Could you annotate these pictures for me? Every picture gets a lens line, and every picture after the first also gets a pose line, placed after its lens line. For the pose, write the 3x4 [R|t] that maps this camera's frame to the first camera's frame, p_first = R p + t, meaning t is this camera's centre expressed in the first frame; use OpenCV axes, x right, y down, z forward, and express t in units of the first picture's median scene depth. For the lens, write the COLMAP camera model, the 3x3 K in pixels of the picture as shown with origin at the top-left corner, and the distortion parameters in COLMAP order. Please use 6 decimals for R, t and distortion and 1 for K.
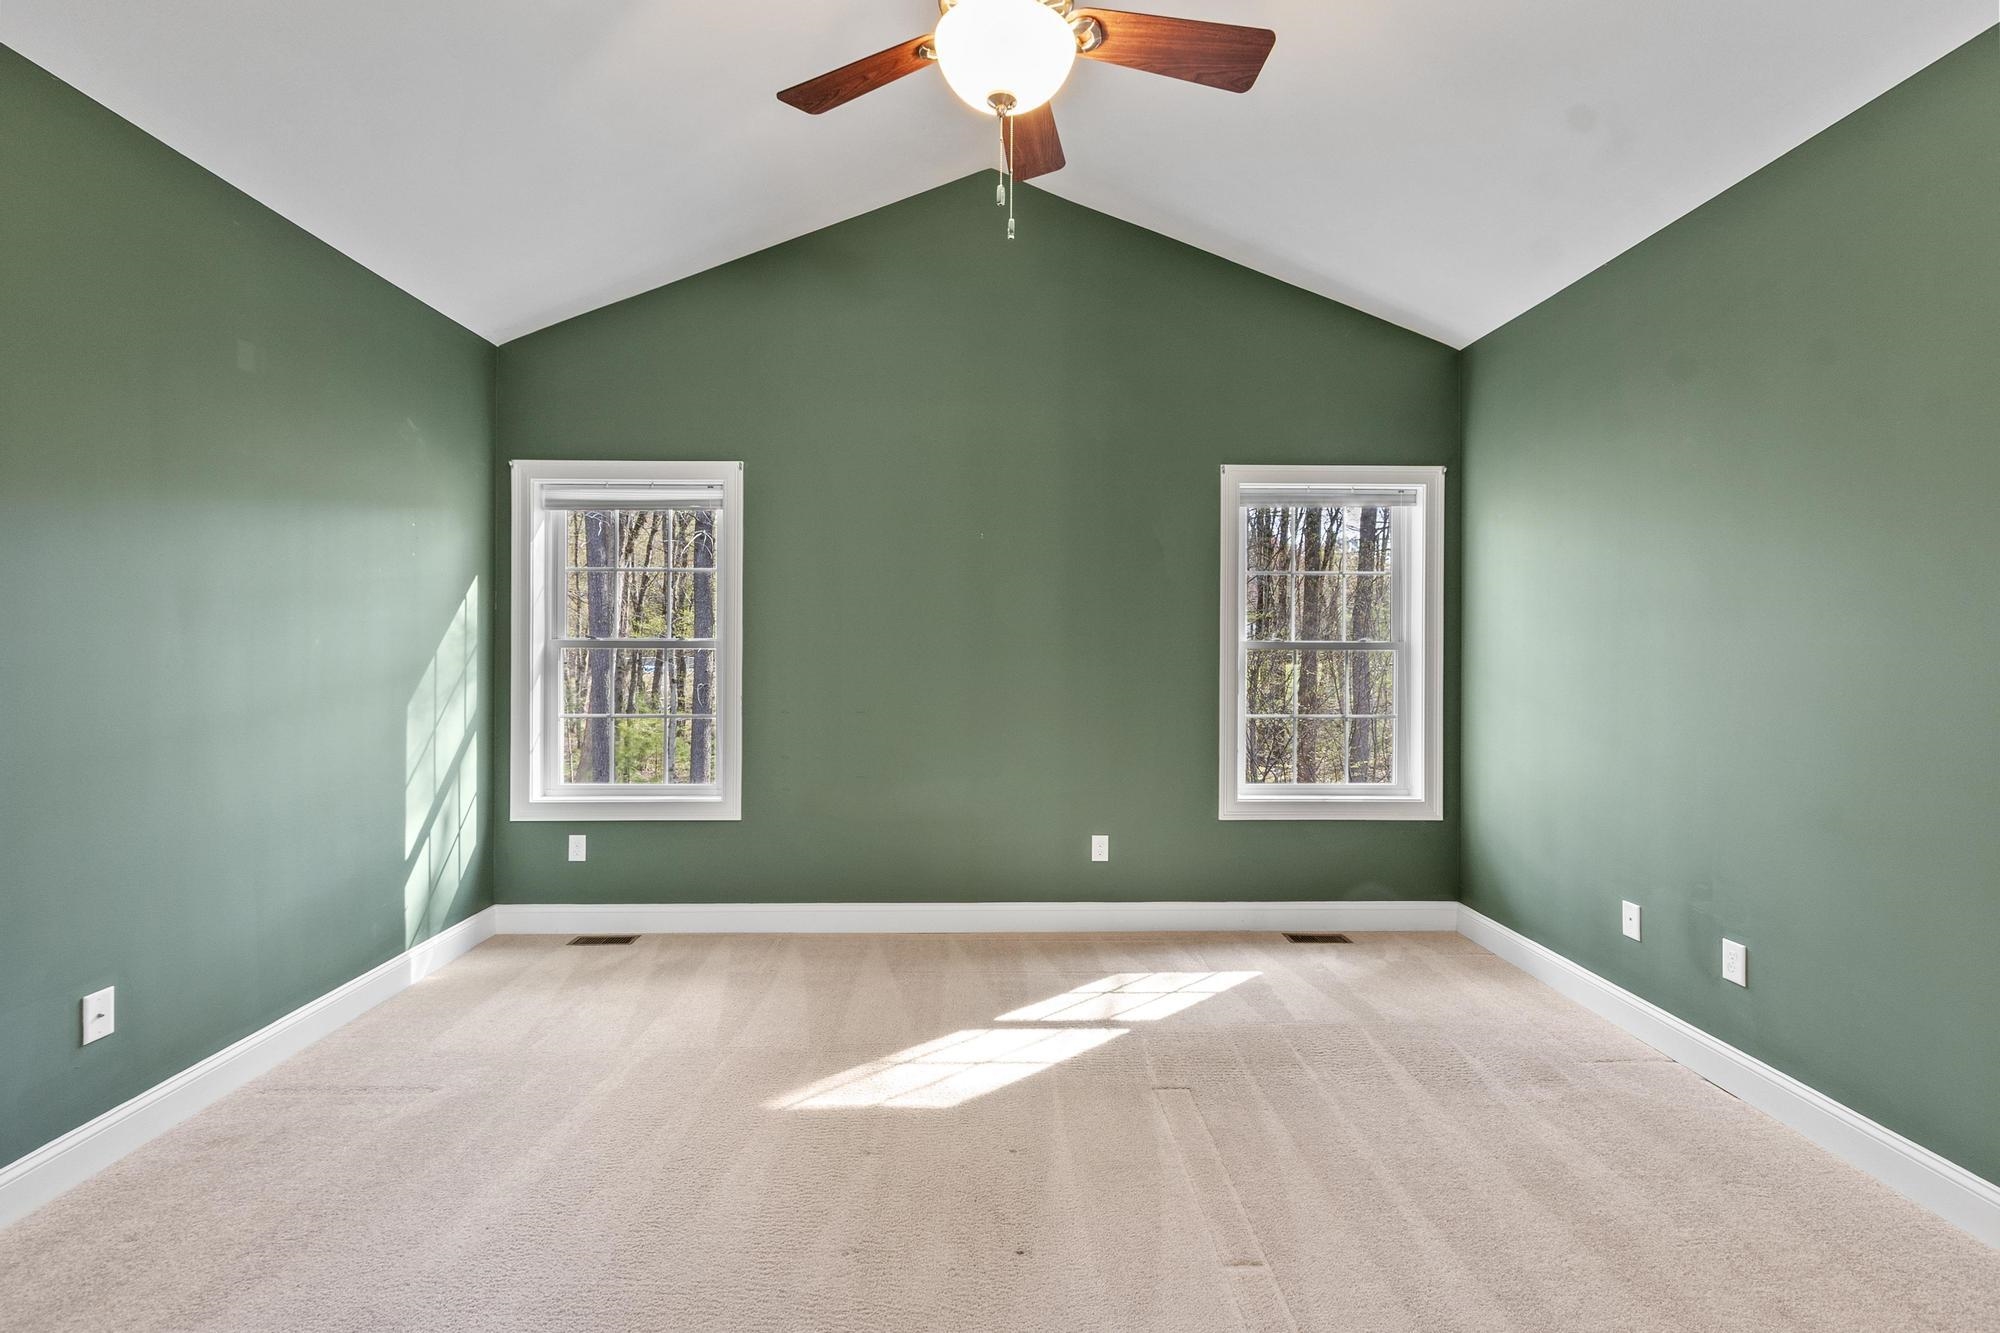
lens RADIAL K [[882.1, 0, 1006.4], [0, 882.1, 648.7], [0, 0, 1]] dist [-0.000049, 0.002113]
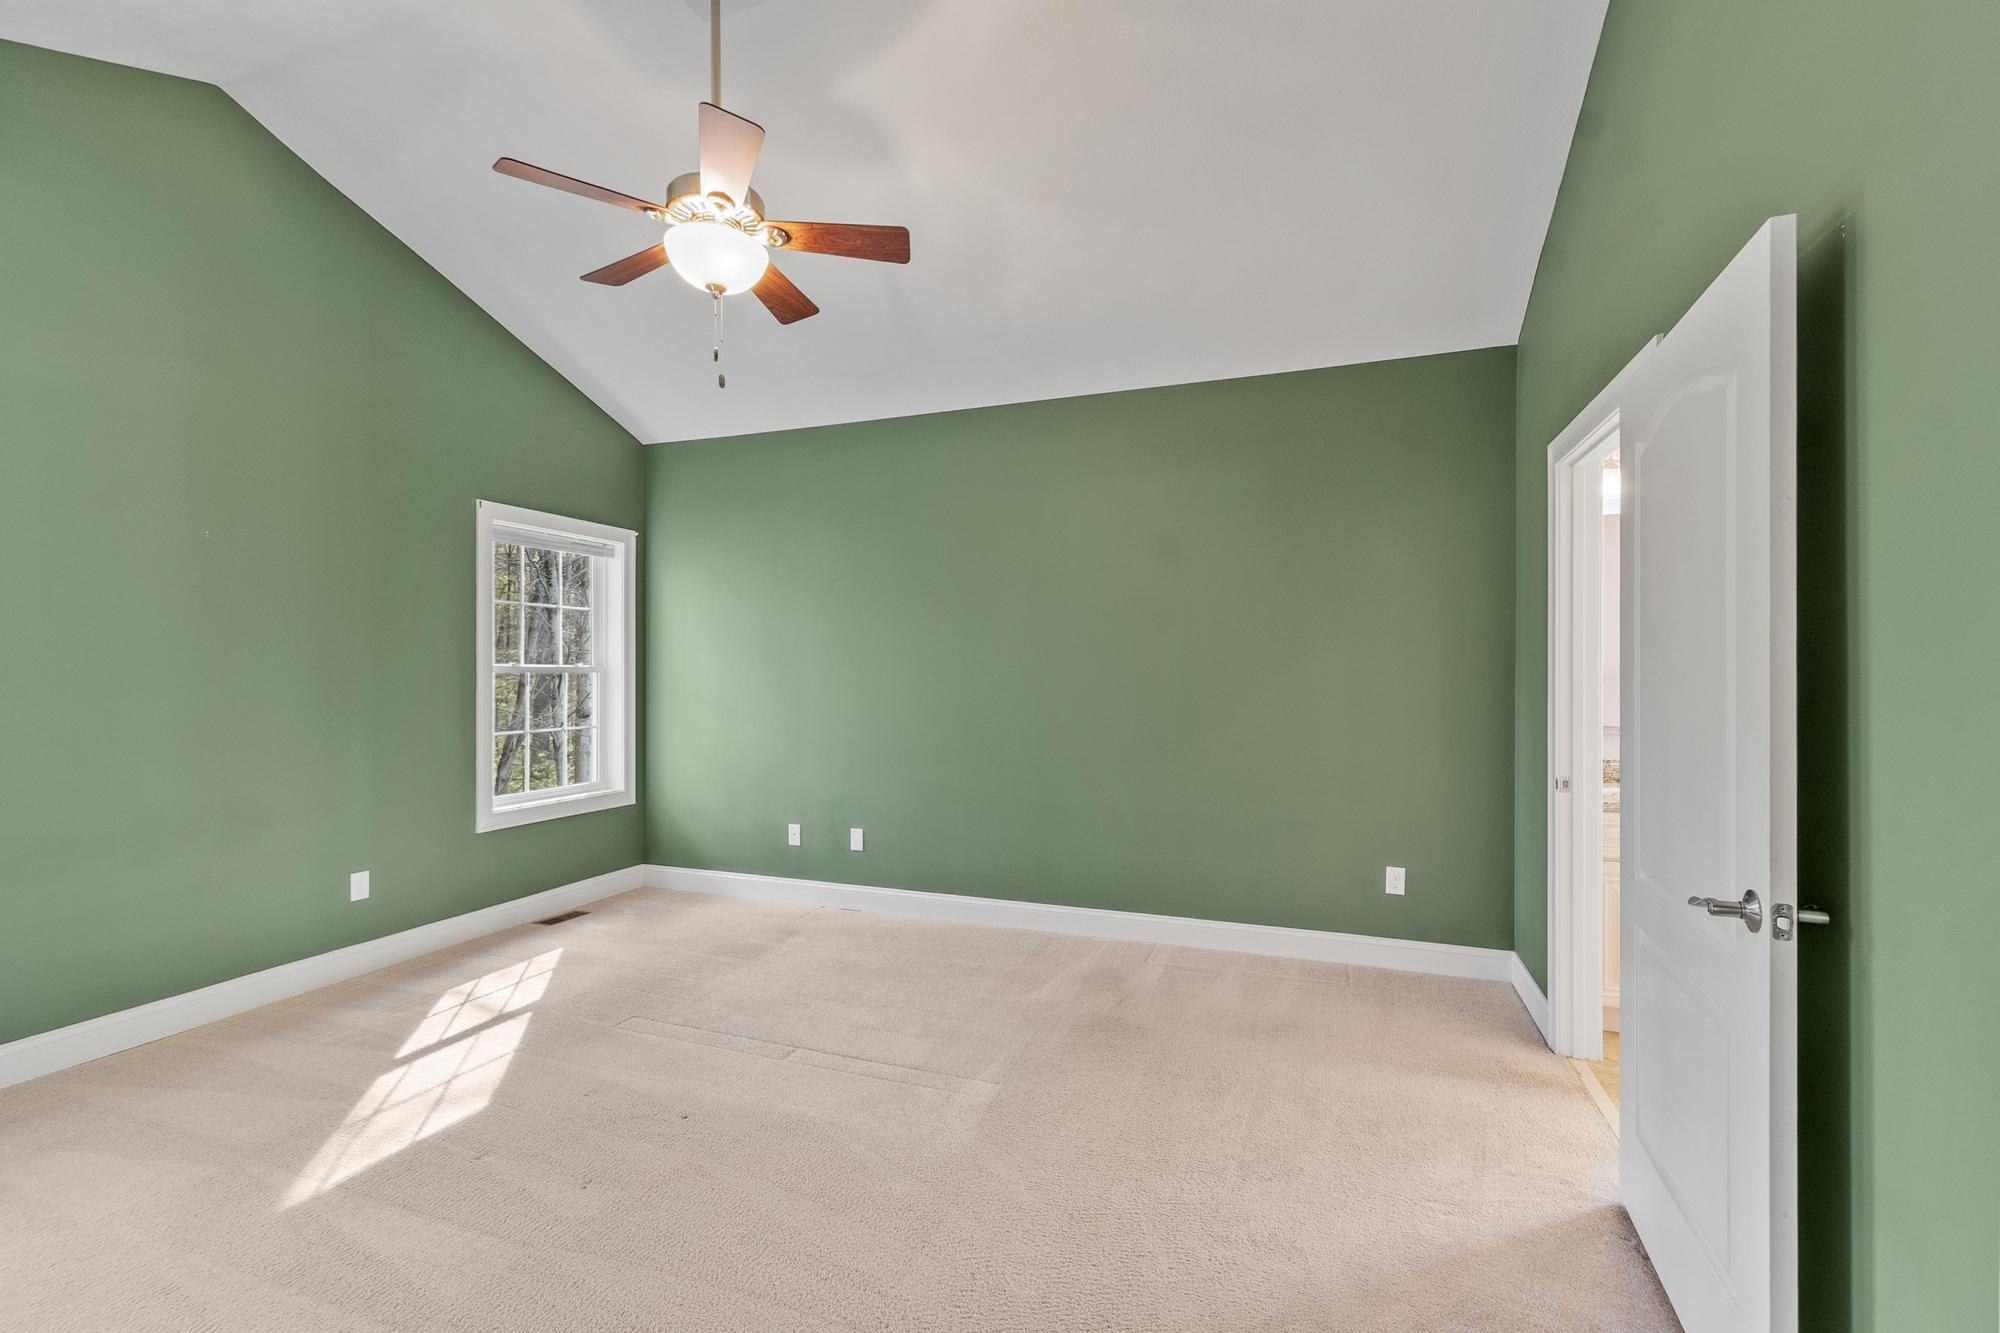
lens RADIAL K [[882.1, 0, 994.7], [0, 882.1, 670.3], [0, 0, 1]] dist [-0.000049, 0.002113]
pose [[0.377213, -0.004215, 0.926117, -0.573763], [0.004072, 0.999988, 0.002893, -0.003641], [-0.926117, 0.002680, 0.377226, 0.023306]]
